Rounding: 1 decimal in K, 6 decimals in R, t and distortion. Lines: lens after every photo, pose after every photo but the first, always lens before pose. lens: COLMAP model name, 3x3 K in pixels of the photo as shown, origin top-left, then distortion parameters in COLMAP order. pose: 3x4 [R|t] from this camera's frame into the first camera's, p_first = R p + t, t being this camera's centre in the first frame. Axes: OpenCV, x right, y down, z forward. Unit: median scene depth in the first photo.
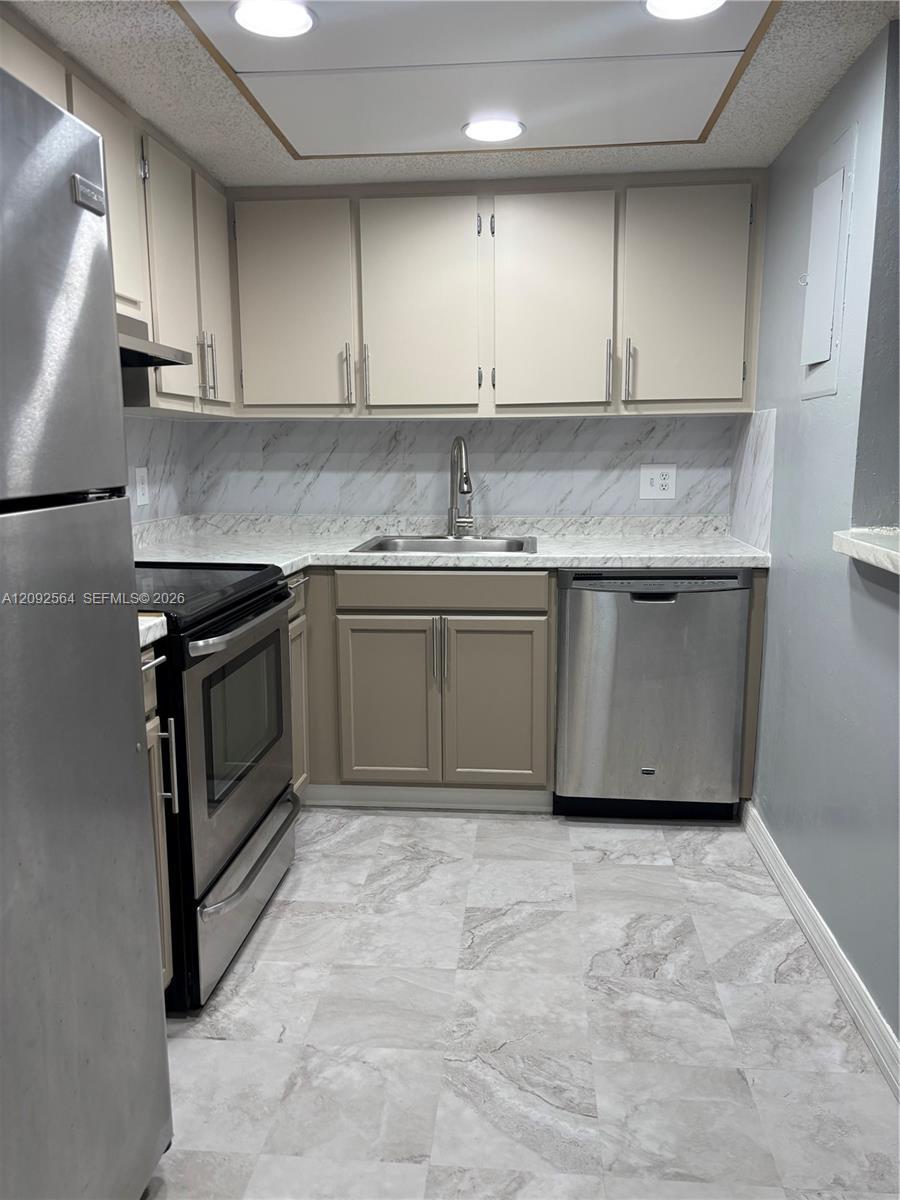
lens RADIAL K [[911.5, 0, 454.3], [0, 911.5, 609.0], [0, 0, 1]] dist [0.061271, -0.063047]
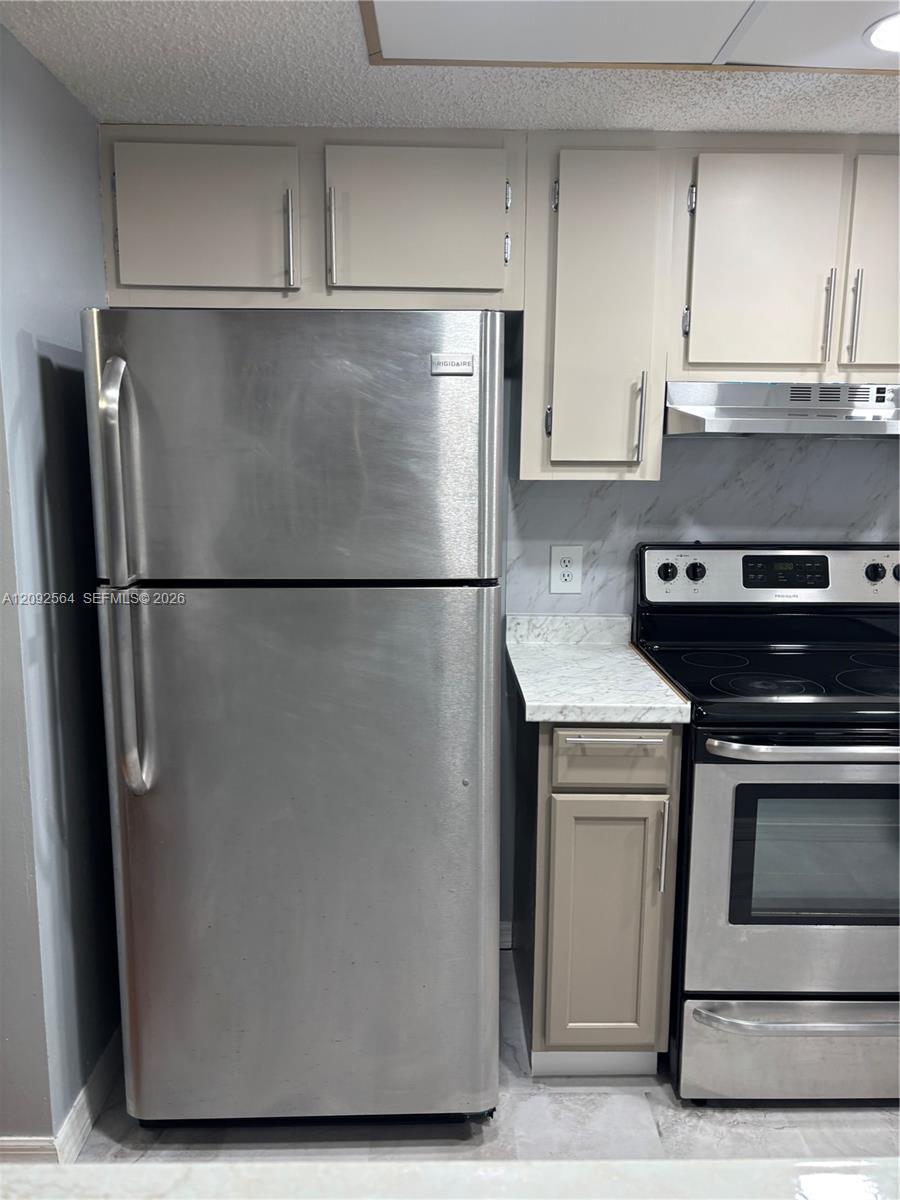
lens RADIAL K [[911.5, 0, 466.8], [0, 911.5, 600.7], [0, 0, 1]] dist [0.061271, -0.063047]
pose [[0.113785, 0.157881, -0.980880, 0.398743], [-0.182071, 0.973886, 0.135635, -0.123342], [0.976680, 0.163157, 0.139559, 0.371564]]
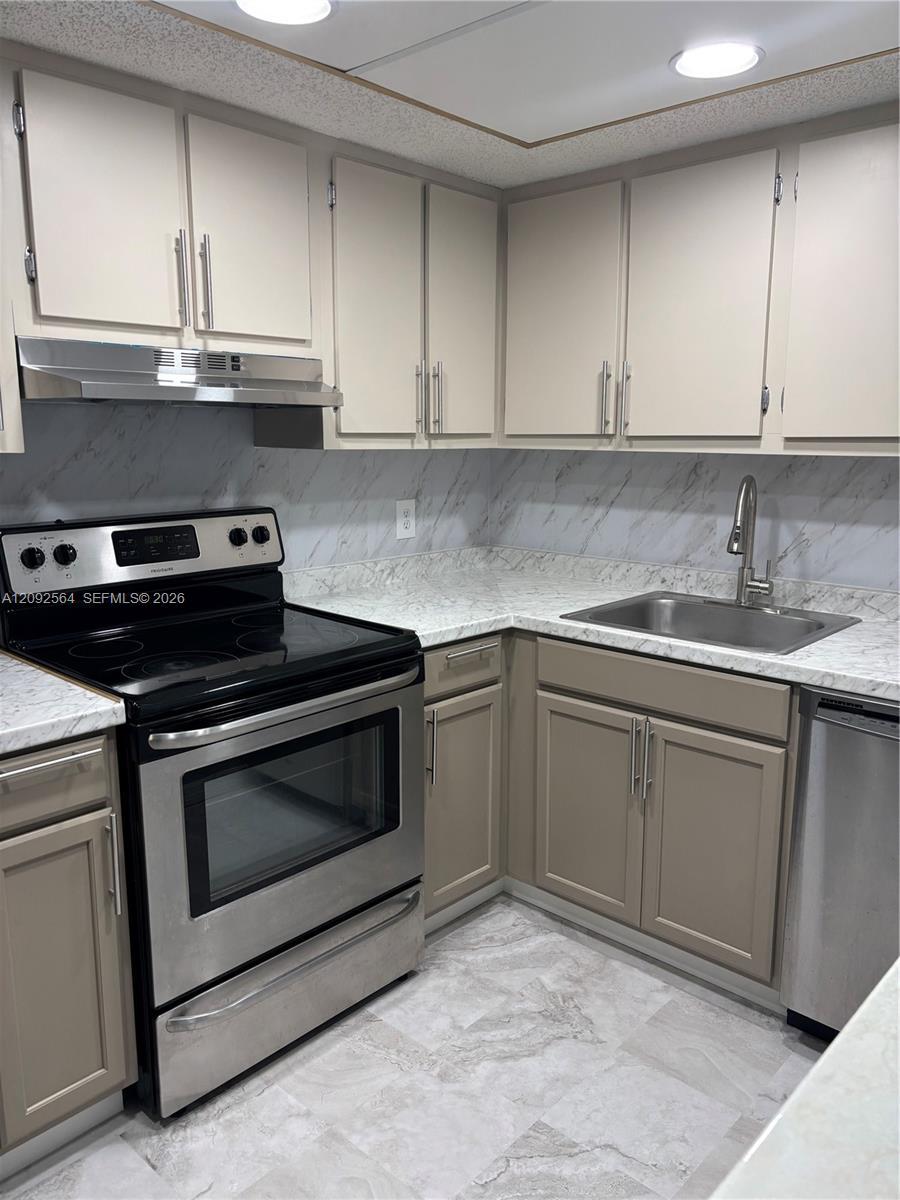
lens RADIAL K [[911.5, 0, 462.9], [0, 911.5, 602.2], [0, 0, 1]] dist [0.061271, -0.063047]
pose [[0.794236, 0.119737, -0.595694, 0.307147], [-0.109347, 0.992551, 0.053715, -0.111607], [0.597689, 0.022475, 0.801413, 0.288090]]
